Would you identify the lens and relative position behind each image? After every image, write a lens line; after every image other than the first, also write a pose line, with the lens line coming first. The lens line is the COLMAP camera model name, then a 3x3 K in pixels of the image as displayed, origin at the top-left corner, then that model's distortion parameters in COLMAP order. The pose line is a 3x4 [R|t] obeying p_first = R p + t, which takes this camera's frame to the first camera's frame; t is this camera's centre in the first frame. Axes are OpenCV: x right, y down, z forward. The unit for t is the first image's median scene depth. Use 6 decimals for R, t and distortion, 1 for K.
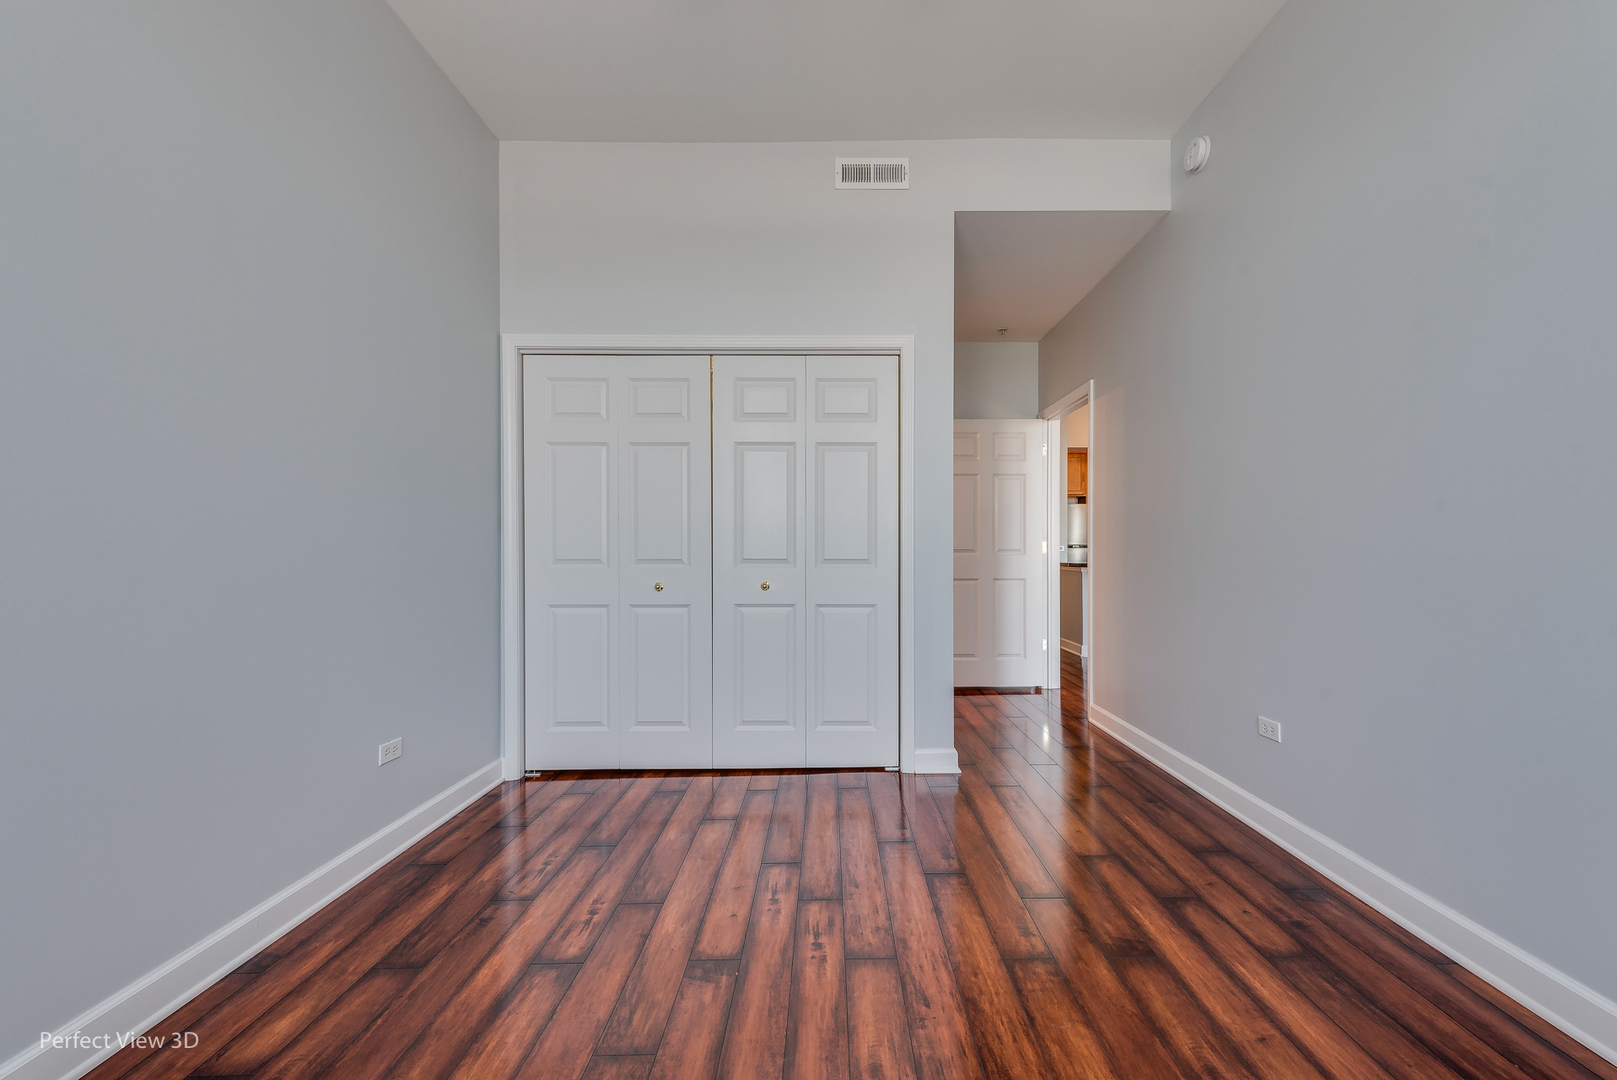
lens RADIAL K [[639.2, 0, 810.9], [0, 639.2, 548.3], [0, 0, 1]] dist [0.006726, -0.000302]
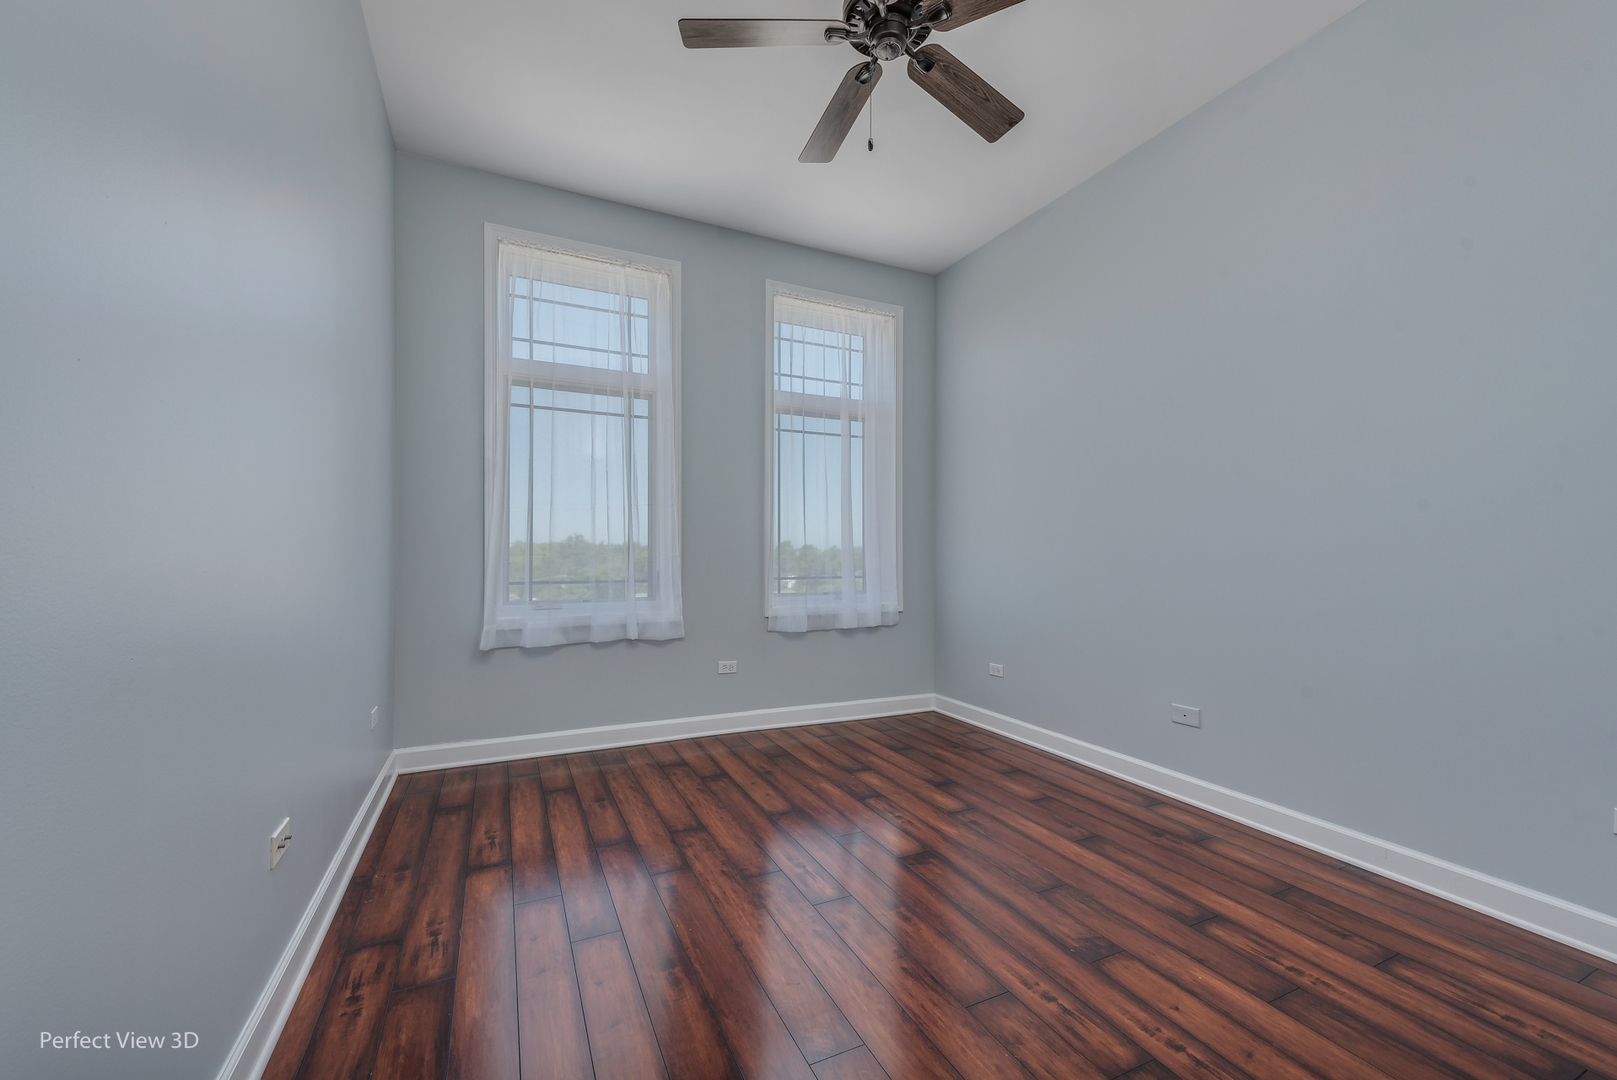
lens RADIAL K [[543.6, 0, 799.0], [0, 543.6, 551.1], [0, 0, 1]] dist [0.001975, -0.000052]
pose [[-0.891311, -0.001290, -0.453391, 0.647083], [-0.000159, 0.999997, -0.002533, 0.004019], [0.453393, -0.002186, -0.891308, 1.483949]]
